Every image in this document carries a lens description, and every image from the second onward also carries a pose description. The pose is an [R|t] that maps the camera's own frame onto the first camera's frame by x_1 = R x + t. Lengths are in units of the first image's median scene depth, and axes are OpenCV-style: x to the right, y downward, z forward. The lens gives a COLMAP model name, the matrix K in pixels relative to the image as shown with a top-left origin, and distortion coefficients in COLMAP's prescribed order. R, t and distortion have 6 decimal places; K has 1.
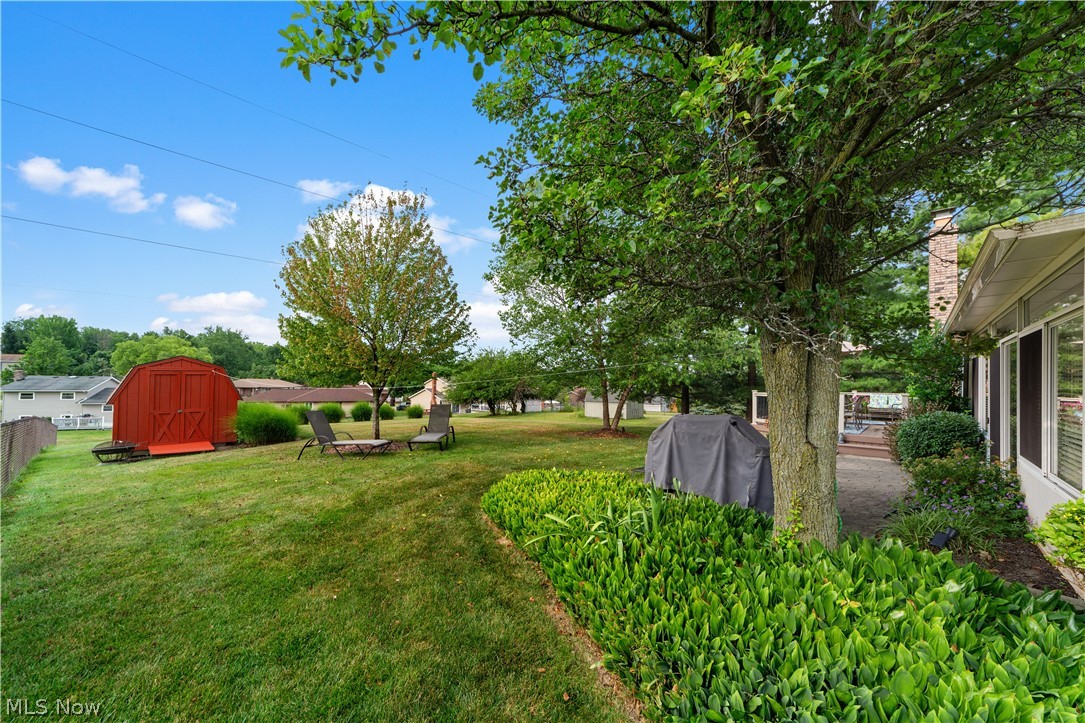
lens RADIAL K [[416.6, 0, 543.6], [0, 416.6, 385.0], [0, 0, 1]] dist [-0.016105, 0.006561]
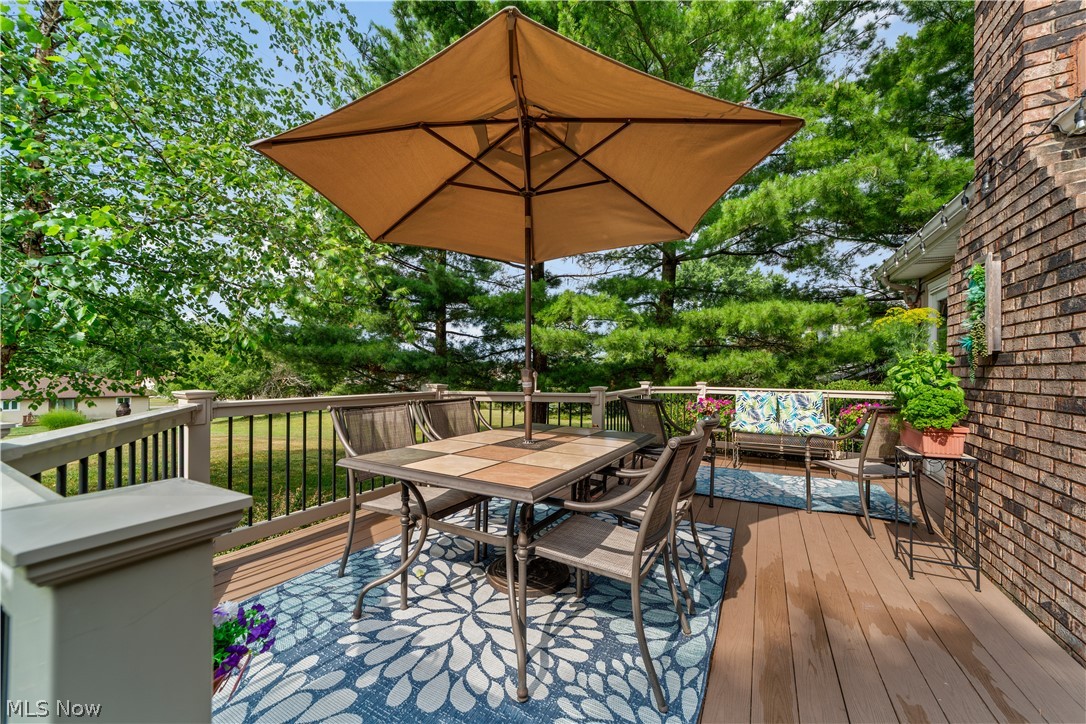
lens RADIAL K [[417.0, 0, 537.5], [0, 417.0, 377.8], [0, 0, 1]] dist [-0.016105, 0.006561]
pose [[0.973551, -0.008510, 0.228312, 0.511498], [0.006491, 0.999933, 0.009594, 0.004259], [-0.228378, -0.007858, 0.973541, 0.651565]]
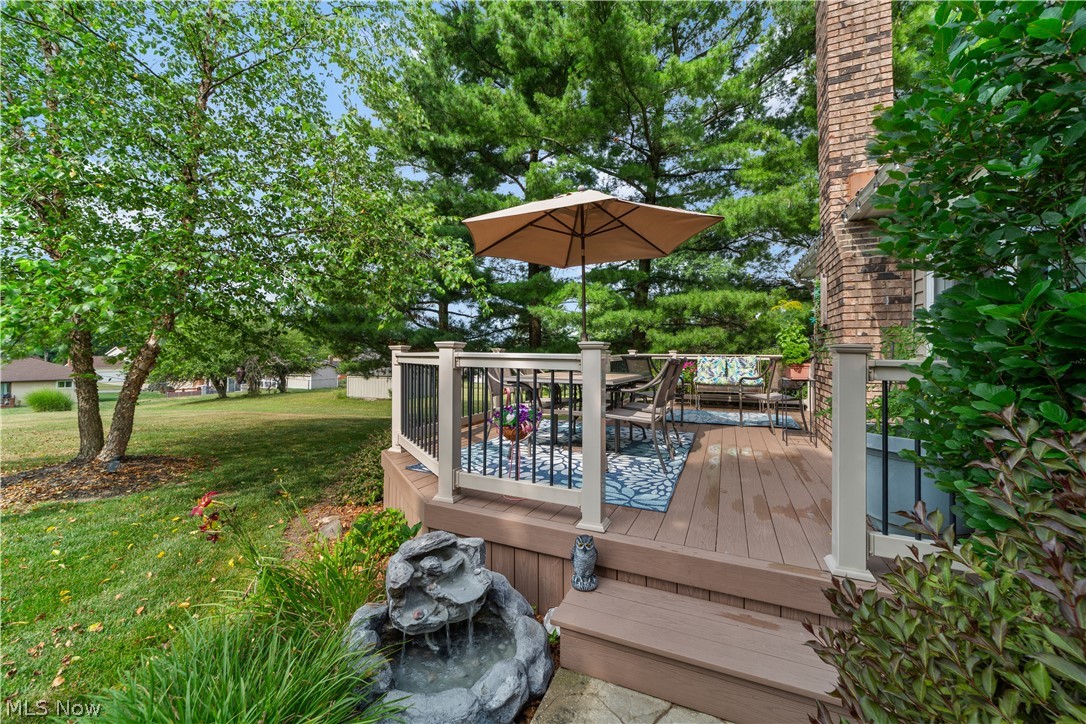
lens RADIAL K [[417.0, 0, 542.5], [0, 417.0, 355.7], [0, 0, 1]] dist [-0.016105, 0.006561]
pose [[0.951269, -0.012024, 0.308127, 0.430197], [0.010977, 0.999927, 0.005130, 0.015343], [-0.308166, -0.001498, 0.951331, 0.545223]]
